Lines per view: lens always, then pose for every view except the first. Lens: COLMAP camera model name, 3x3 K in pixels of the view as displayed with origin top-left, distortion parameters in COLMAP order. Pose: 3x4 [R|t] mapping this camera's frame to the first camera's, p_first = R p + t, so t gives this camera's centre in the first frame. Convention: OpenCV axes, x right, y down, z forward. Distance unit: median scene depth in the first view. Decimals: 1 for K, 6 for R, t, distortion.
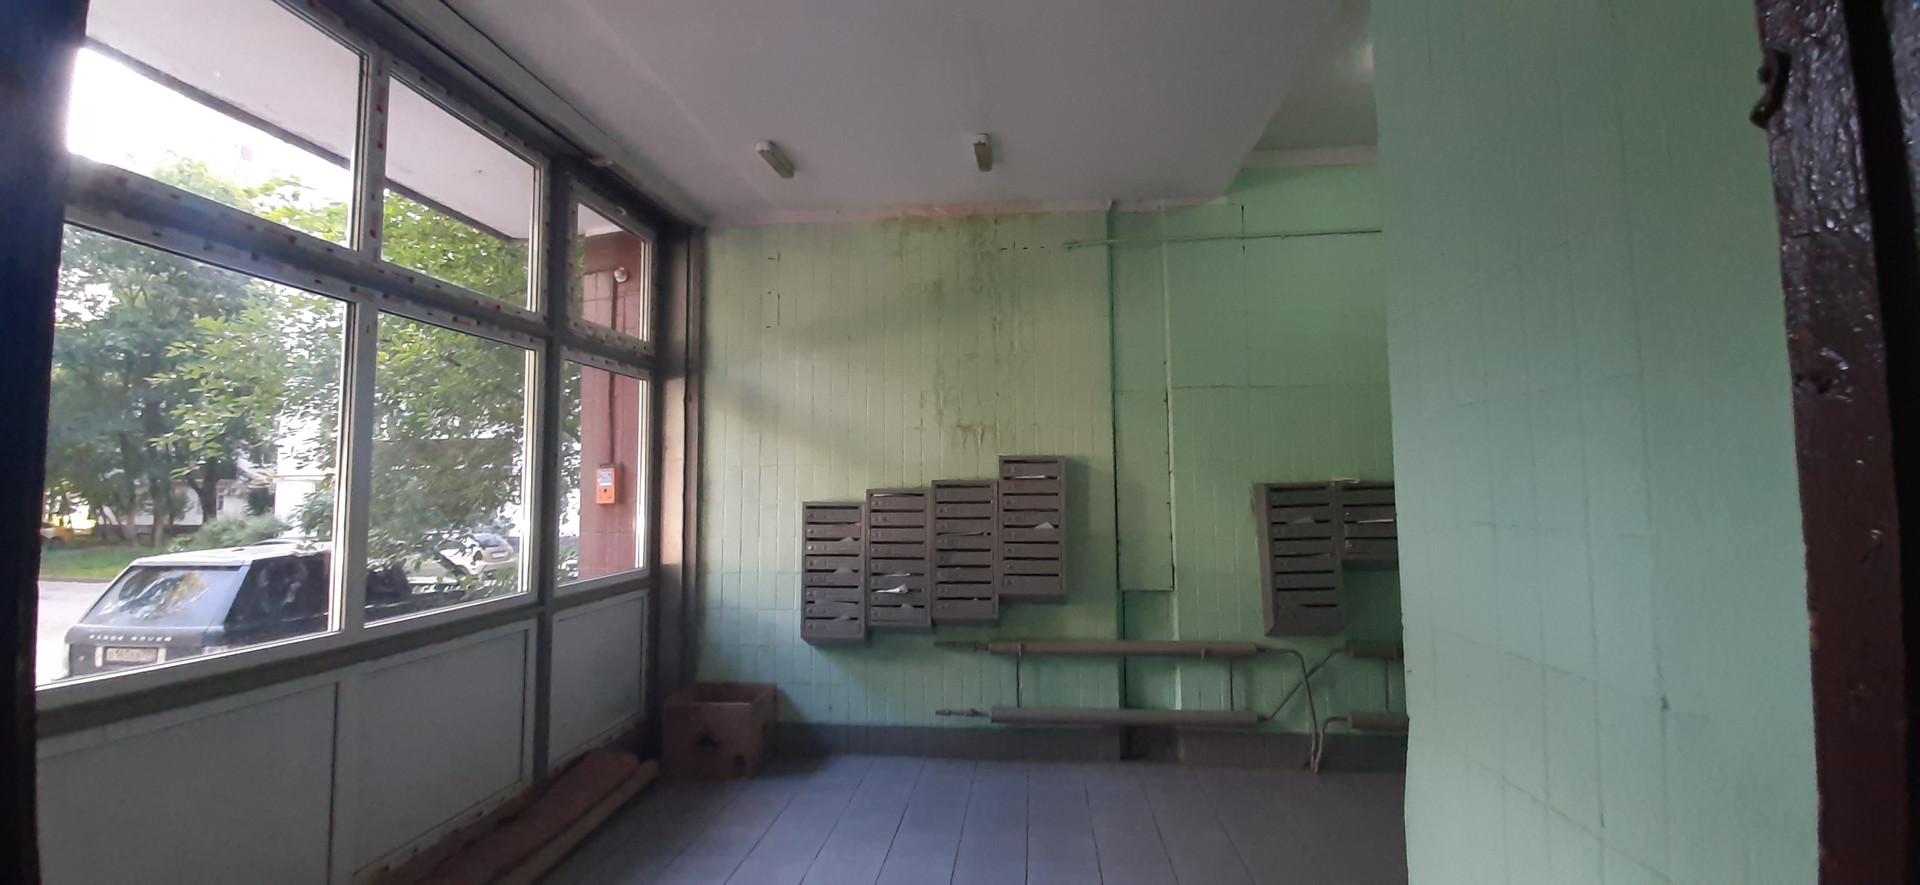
lens RADIAL K [[763.5, 0, 961.1], [0, 763.5, 425.0], [0, 0, 1]] dist [0.000491, -0.000024]
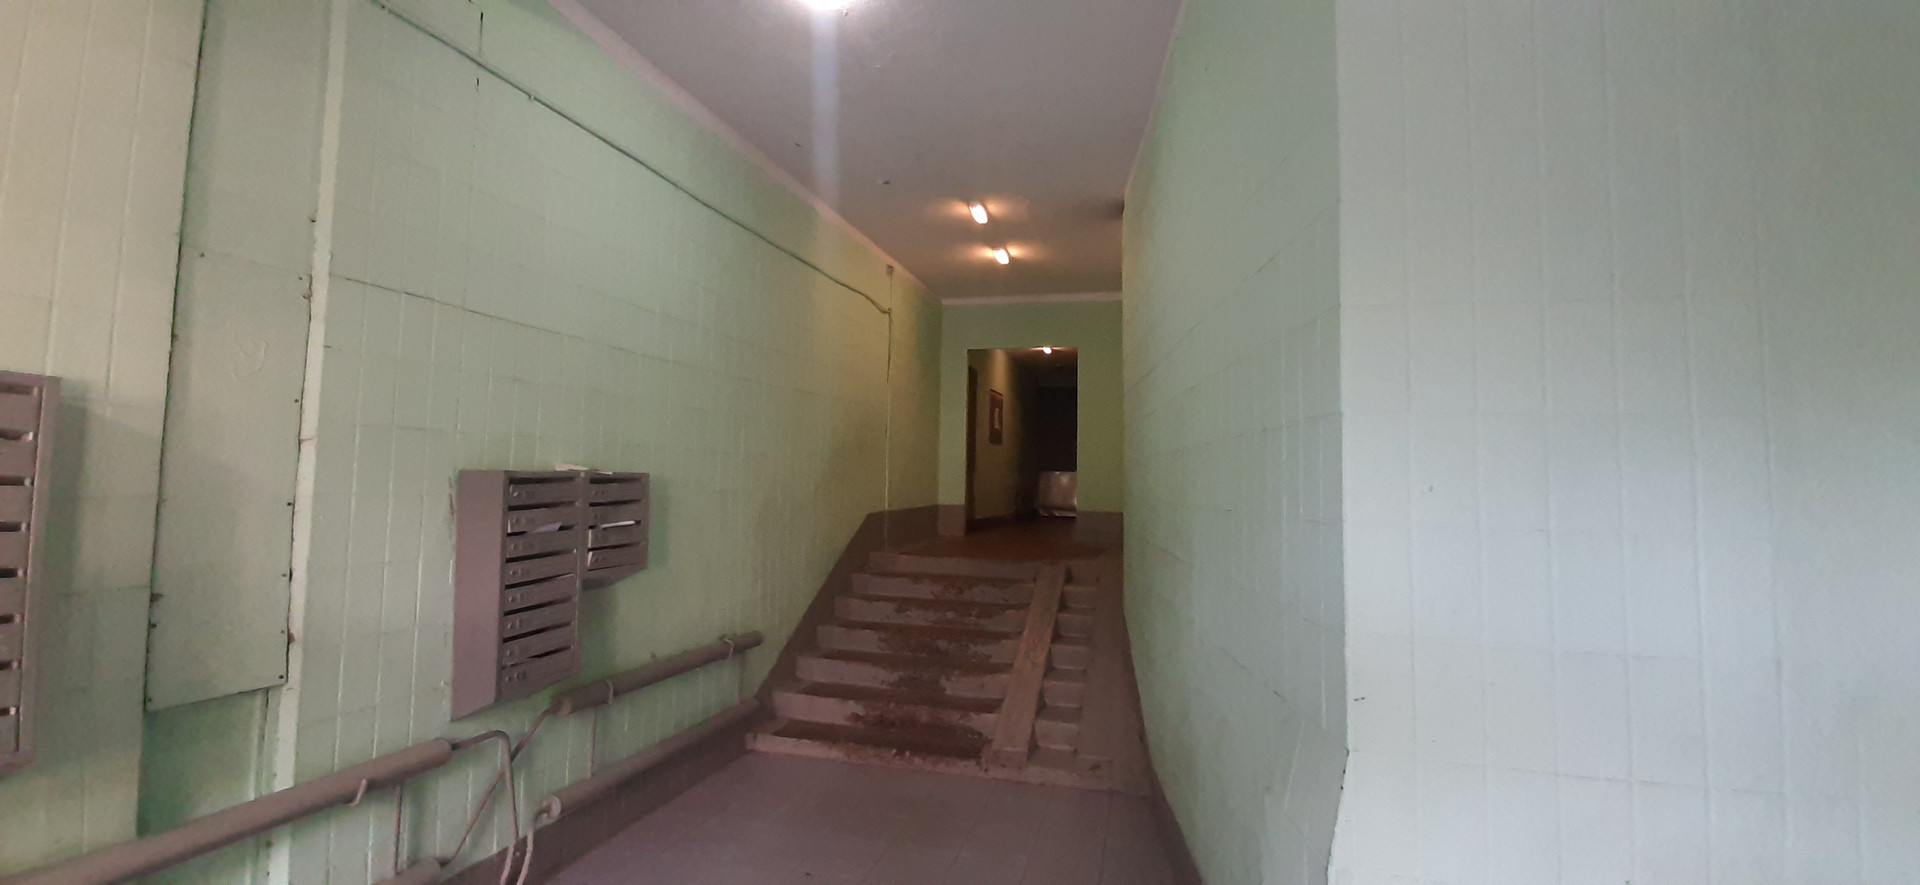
lens RADIAL K [[763.5, 0, 961.1], [0, 763.5, 425.0], [0, 0, 1]] dist [0.000491, -0.000024]
pose [[0.150357, 0.086173, 0.984869, -0.155367], [-0.102840, 0.992153, -0.071110, 0.044489], [-0.983268, -0.090592, 0.158039, 0.524861]]
